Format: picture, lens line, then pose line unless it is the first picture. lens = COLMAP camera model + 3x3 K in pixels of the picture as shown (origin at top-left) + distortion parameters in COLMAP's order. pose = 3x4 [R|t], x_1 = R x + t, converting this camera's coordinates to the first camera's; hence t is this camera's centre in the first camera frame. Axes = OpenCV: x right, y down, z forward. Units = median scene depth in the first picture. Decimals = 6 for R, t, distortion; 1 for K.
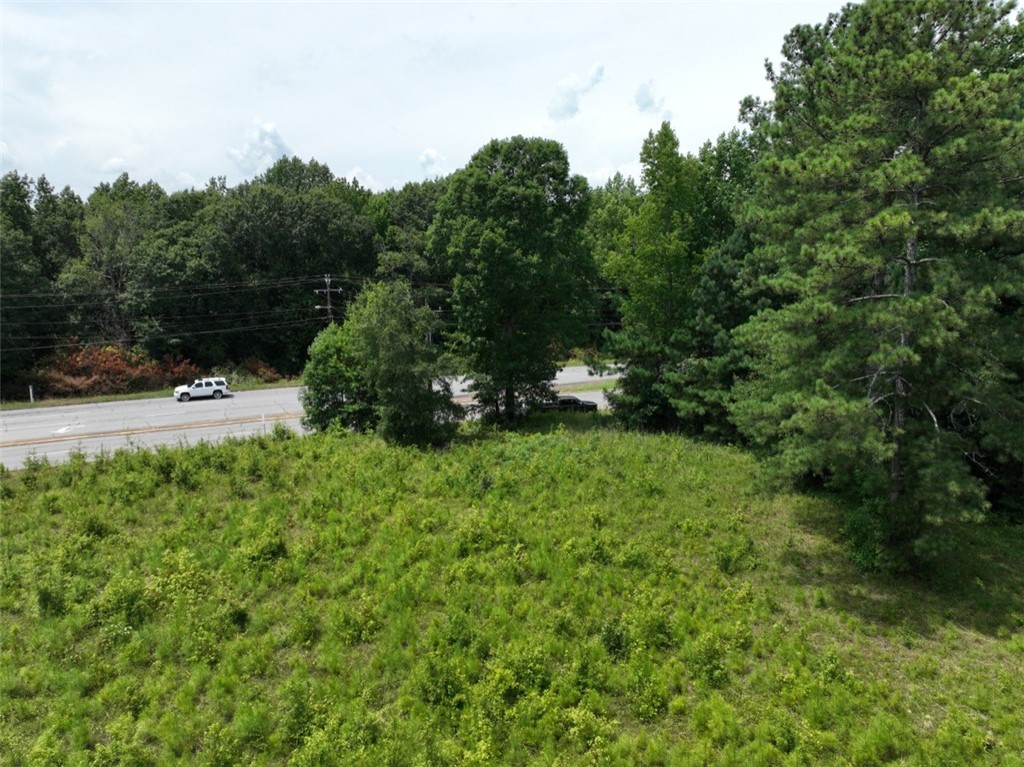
lens RADIAL K [[754.3, 0, 527.3], [0, 754.3, 385.0], [0, 0, 1]] dist [0.004602, 0.015630]
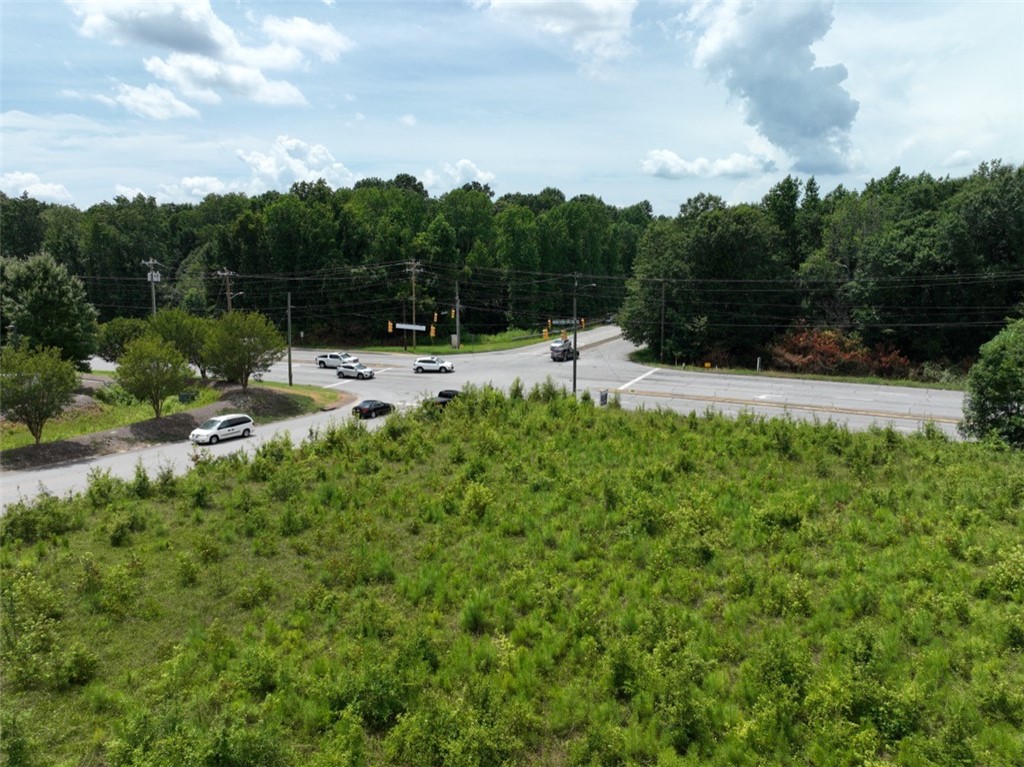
lens RADIAL K [[754.3, 0, 512.1], [0, 754.3, 376.4], [0, 0, 1]] dist [0.004602, 0.015630]
pose [[0.535978, 0.136726, -0.833087, 0.110447], [-0.141015, 0.987434, 0.071334, 0.000598], [0.832371, 0.079244, 0.548524, 0.034437]]
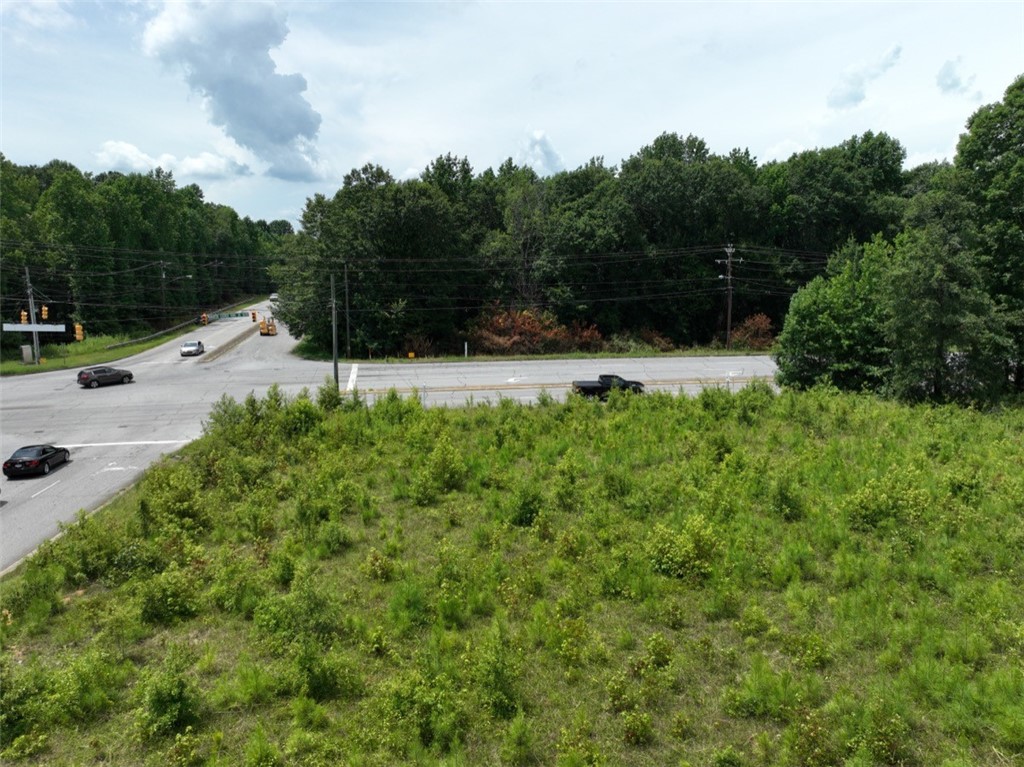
lens RADIAL K [[754.3, 0, 519.6], [0, 754.3, 387.0], [0, 0, 1]] dist [0.004602, 0.015630]
pose [[0.943392, 0.058843, -0.326418, -0.200312], [-0.058849, 0.998218, 0.009866, 0.046220], [0.326417, 0.009902, 0.945174, -0.010557]]
